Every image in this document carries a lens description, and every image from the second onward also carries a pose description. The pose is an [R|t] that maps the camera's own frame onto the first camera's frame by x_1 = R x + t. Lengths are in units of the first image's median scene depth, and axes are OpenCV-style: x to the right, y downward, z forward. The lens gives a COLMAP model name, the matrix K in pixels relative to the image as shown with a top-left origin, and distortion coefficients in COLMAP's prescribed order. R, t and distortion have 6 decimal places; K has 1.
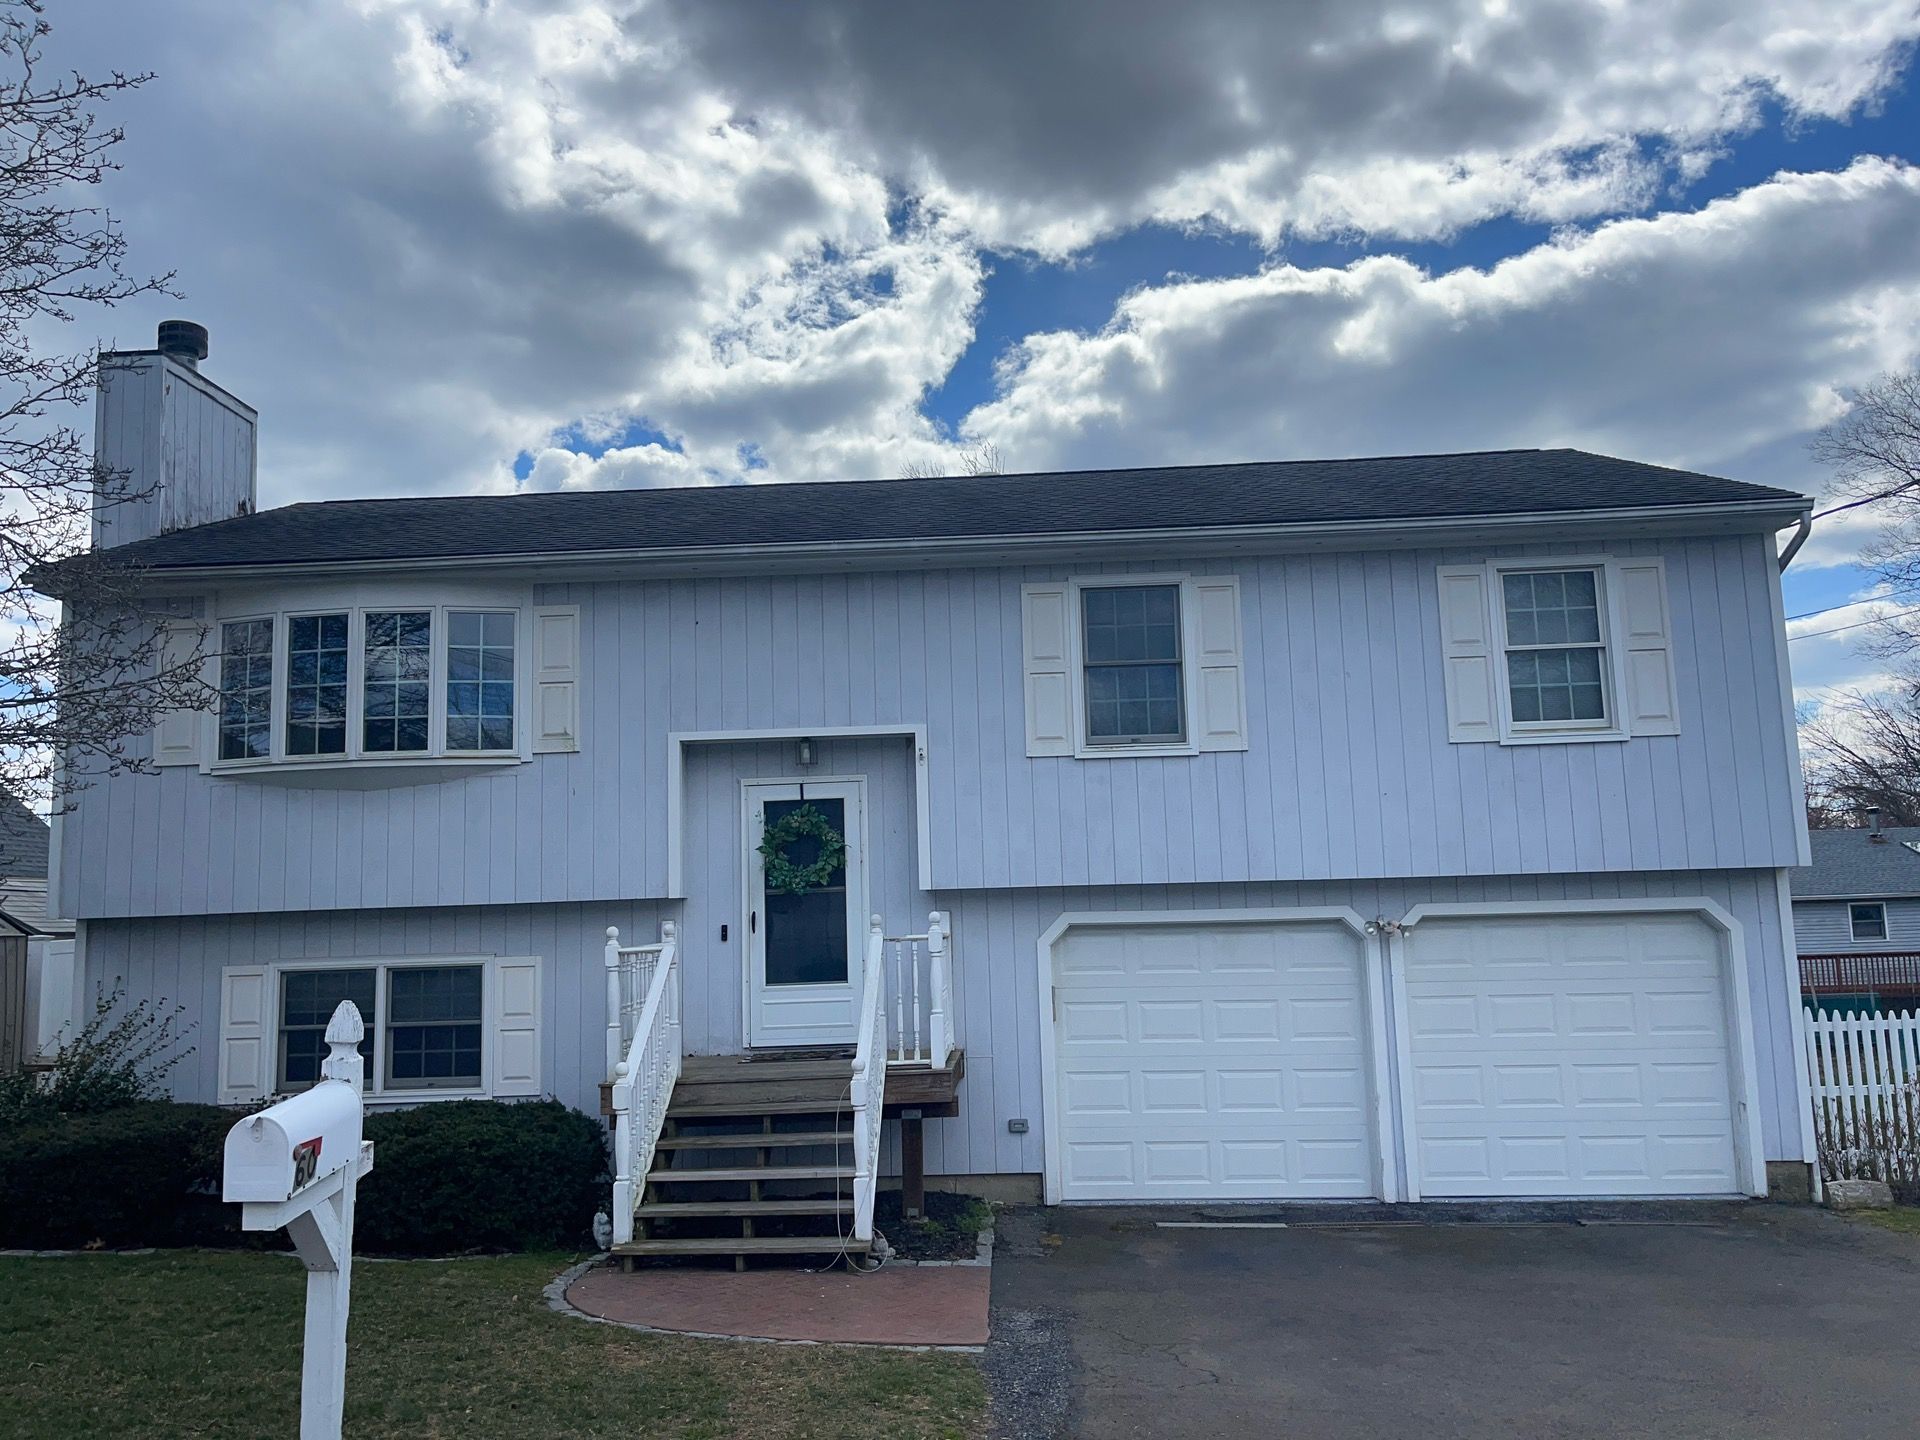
lens RADIAL K [[1522.8, 0, 967.2], [0, 1522.8, 714.0], [0, 0, 1]] dist [0.077454, -0.102294]
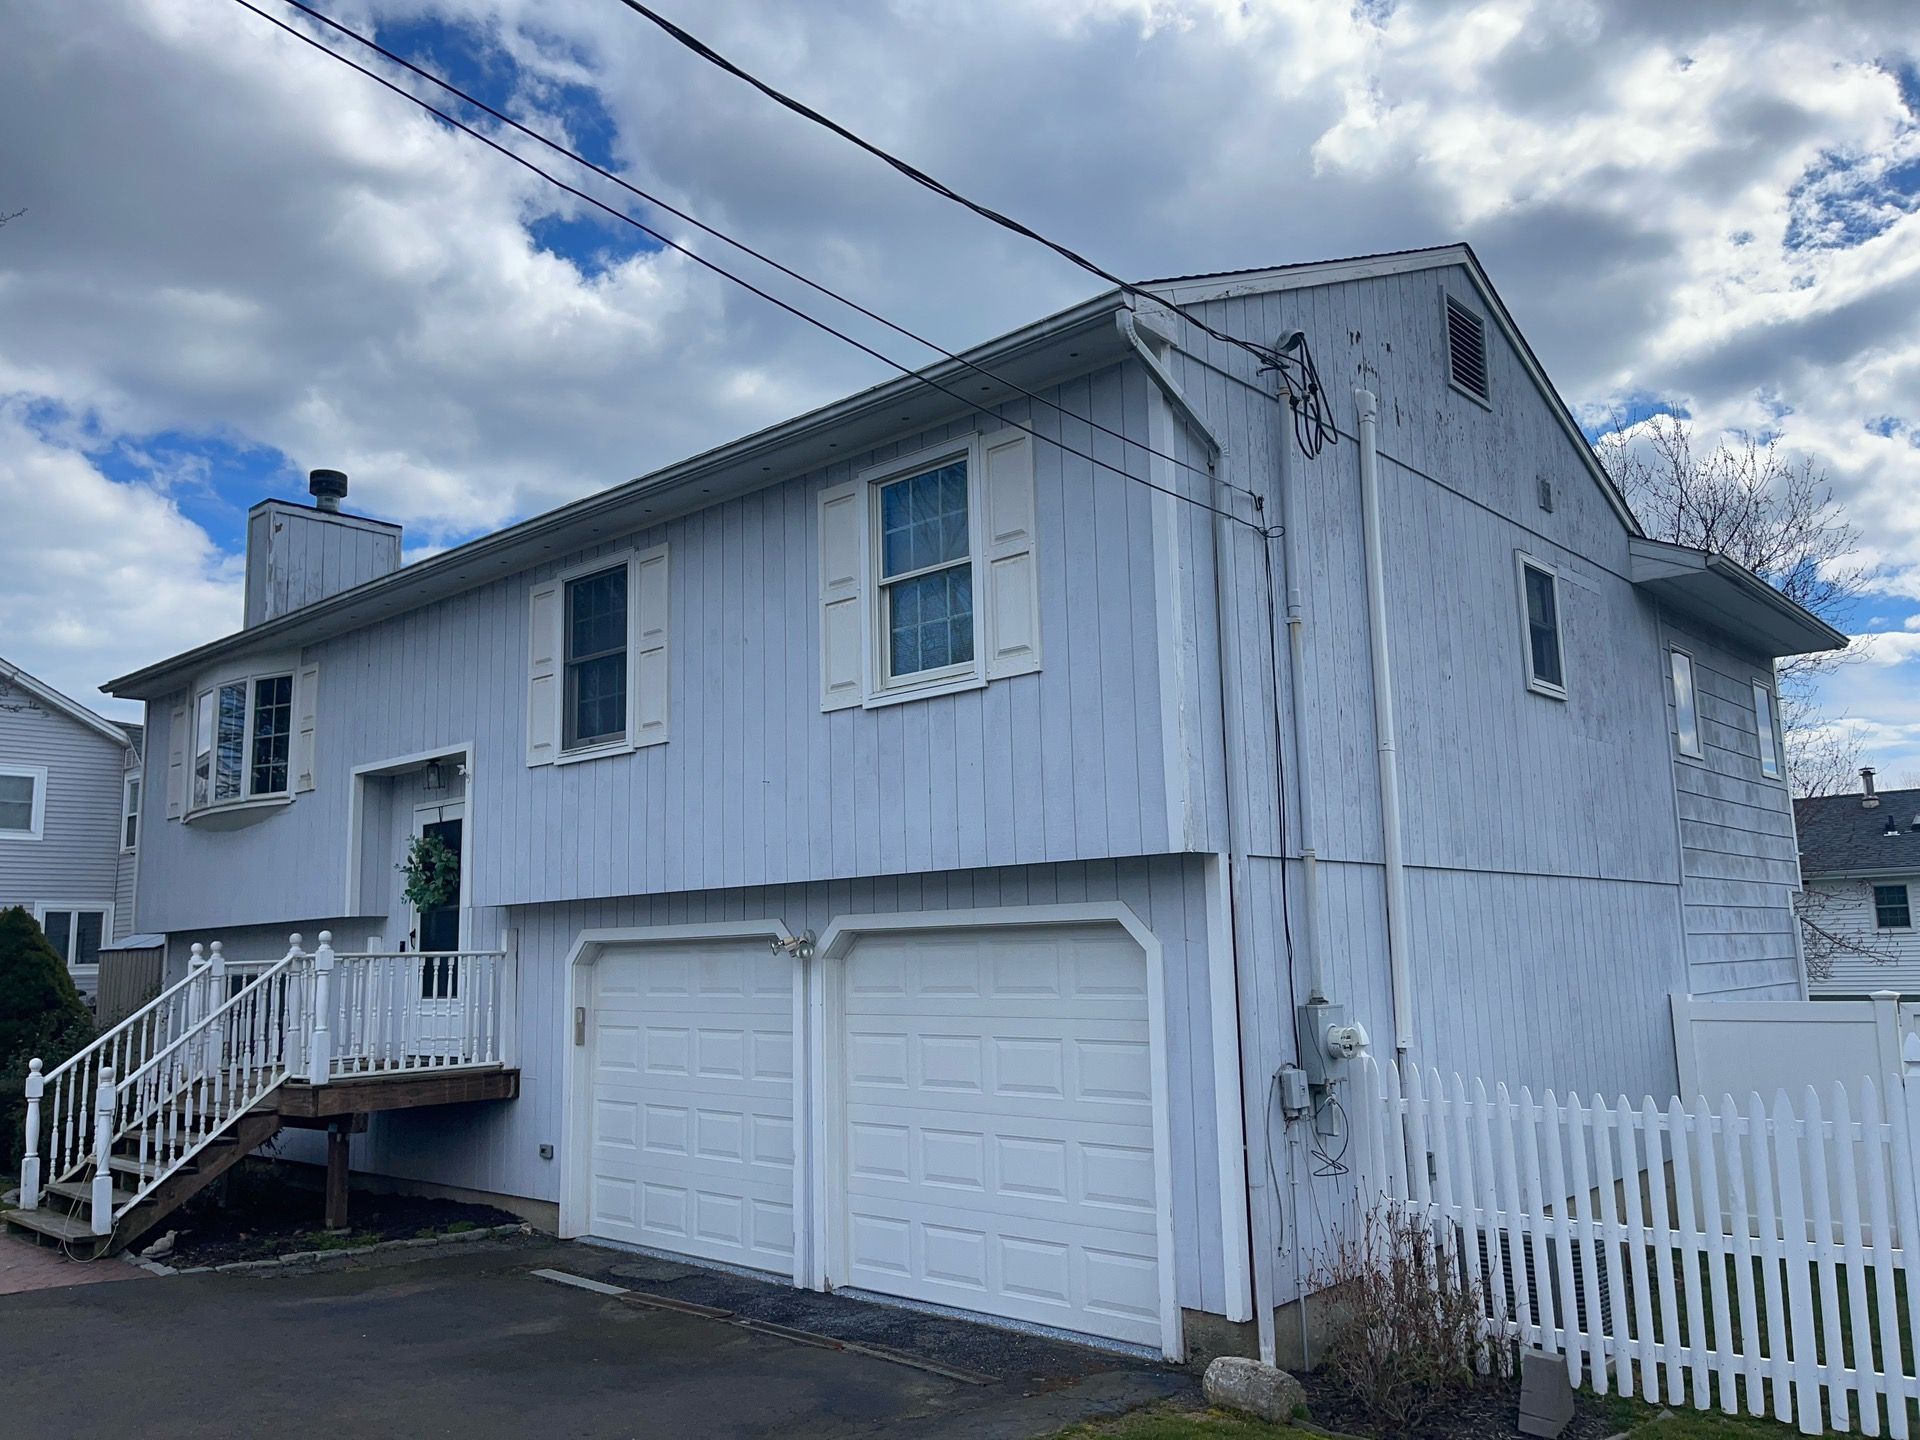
lens RADIAL K [[1437.9, 0, 958.4], [0, 1437.9, 739.9], [0, 0, 1]] dist [0.069285, -0.086339]
pose [[0.780985, -0.081541, -0.619203, 0.802294], [0.091218, 0.995701, -0.016070, 0.049671], [0.617852, -0.043932, 0.785066, 0.448708]]
